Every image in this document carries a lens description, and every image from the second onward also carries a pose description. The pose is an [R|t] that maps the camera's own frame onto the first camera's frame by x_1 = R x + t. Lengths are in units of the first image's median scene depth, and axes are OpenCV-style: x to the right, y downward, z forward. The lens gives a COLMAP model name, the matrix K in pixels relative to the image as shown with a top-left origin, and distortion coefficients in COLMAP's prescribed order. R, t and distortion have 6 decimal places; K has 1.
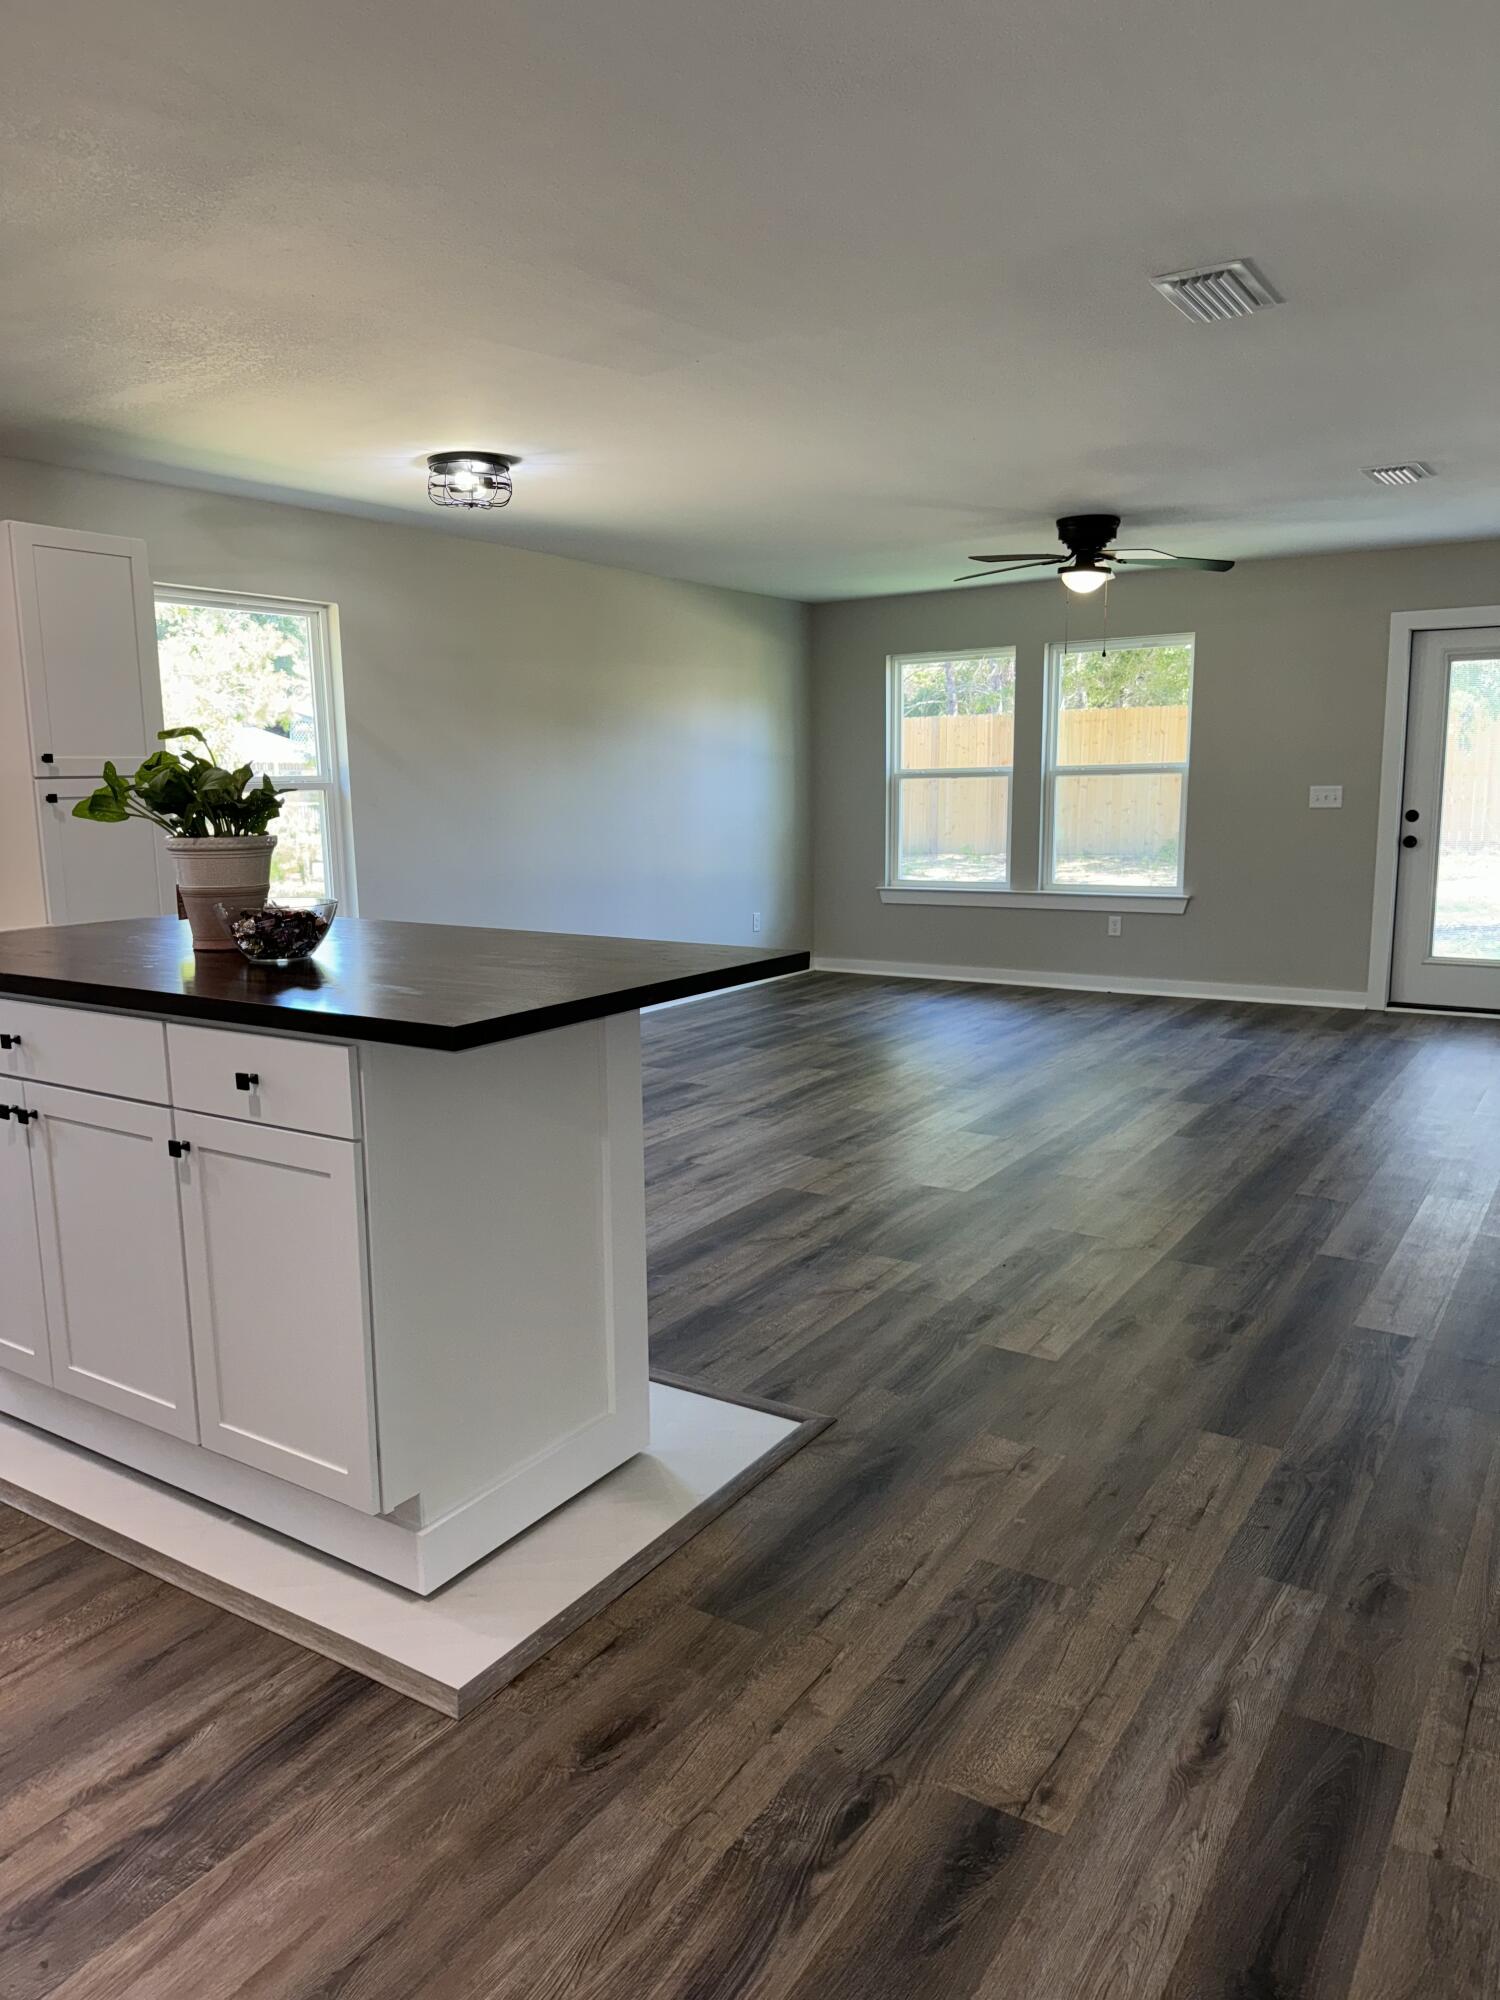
lens RADIAL K [[1376.6, 0, 746.0], [0, 1376.6, 1027.2], [0, 0, 1]] dist [0.124970, -0.217574]
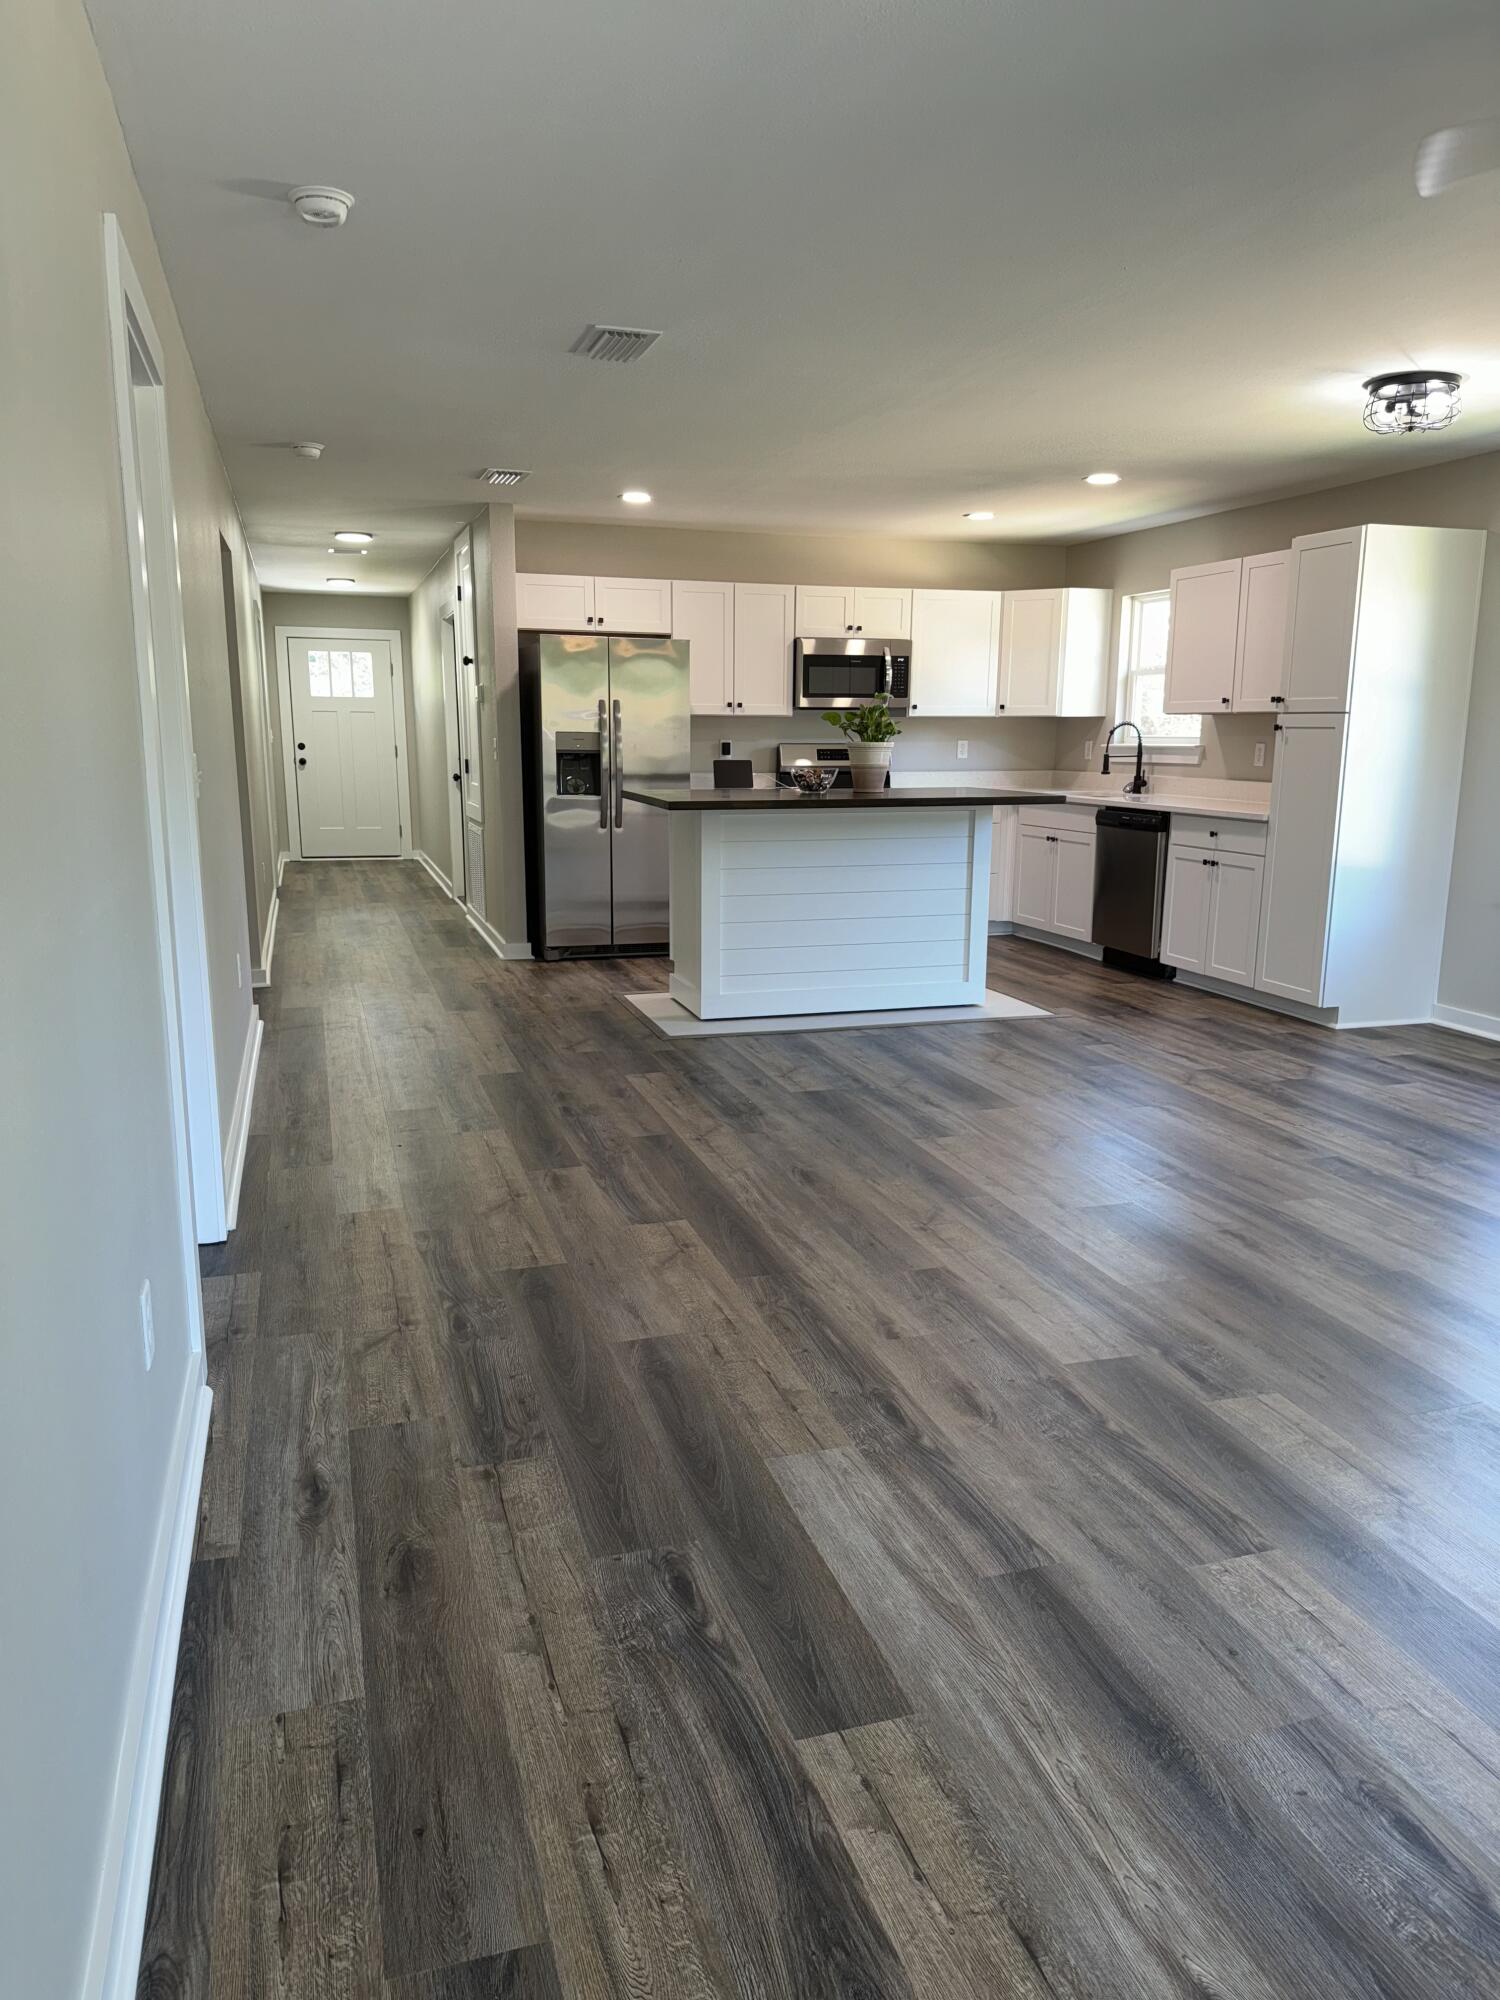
lens RADIAL K [[1399.2, 0, 741.8], [0, 1399.2, 1009.5], [0, 0, 1]] dist [0.161594, -0.233007]
pose [[-0.638652, 0.166413, -0.751286, 0.933693], [-0.135644, 0.936700, 0.322790, -0.265402], [0.757446, 0.308058, -0.575652, 1.389825]]
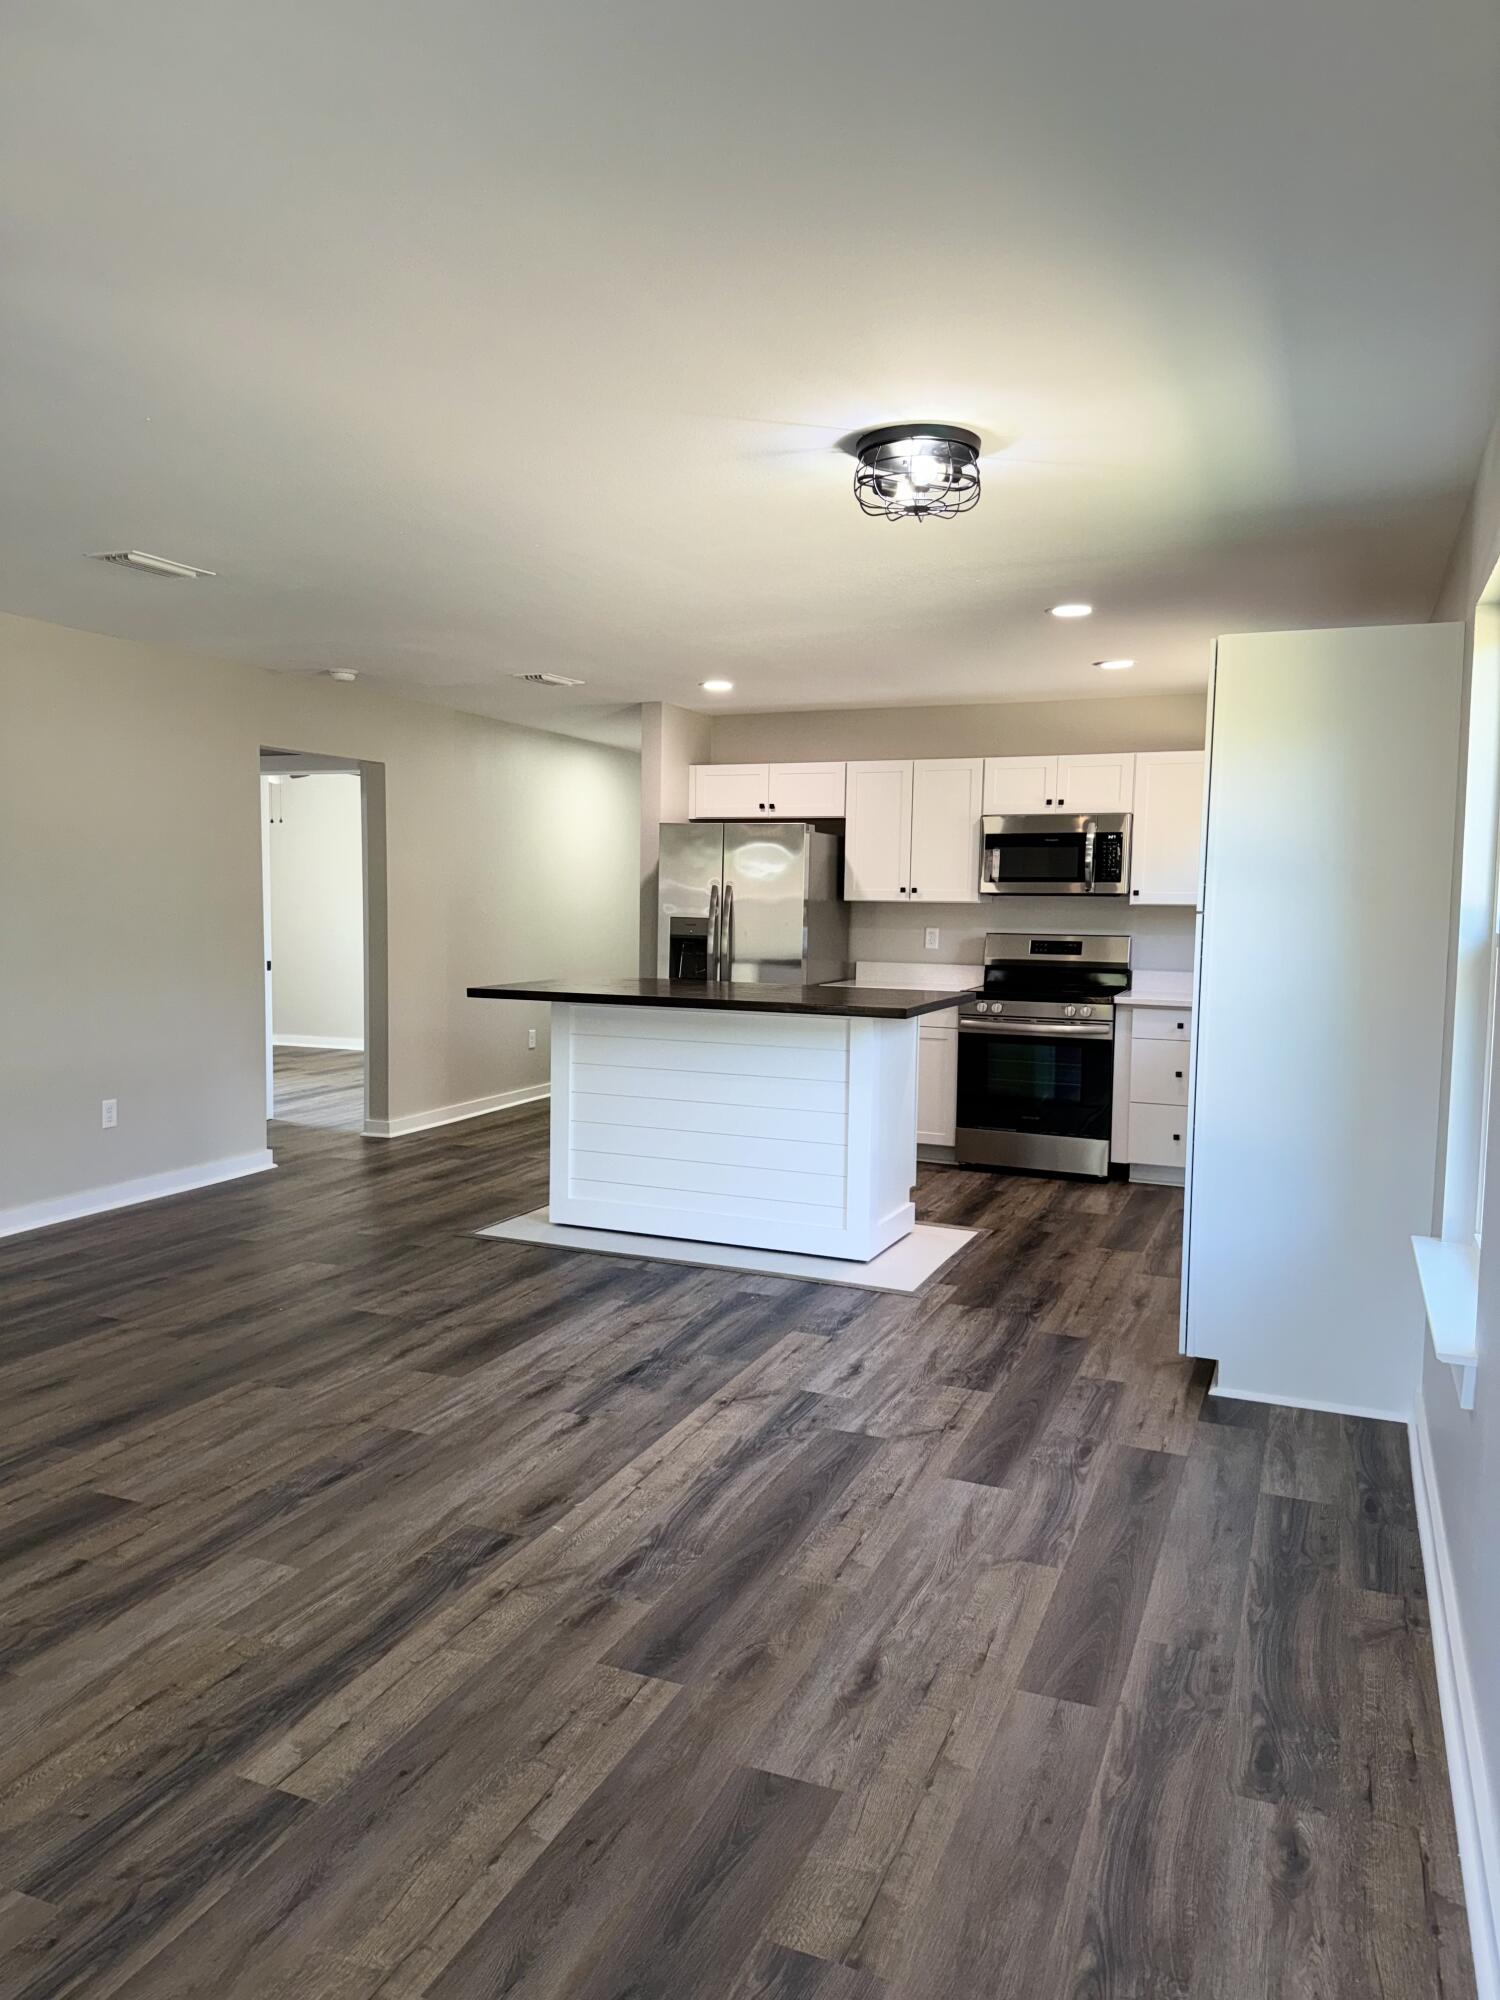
lens RADIAL K [[1395.0, 0, 741.3], [0, 1395.0, 998.9], [0, 0, 1]] dist [0.128943, -0.227802]
pose [[-0.984796, 0.016479, -0.172931, 0.002652], [-0.028781, 0.966254, 0.255977, -0.331013], [0.171314, 0.257063, -0.951089, 1.745744]]
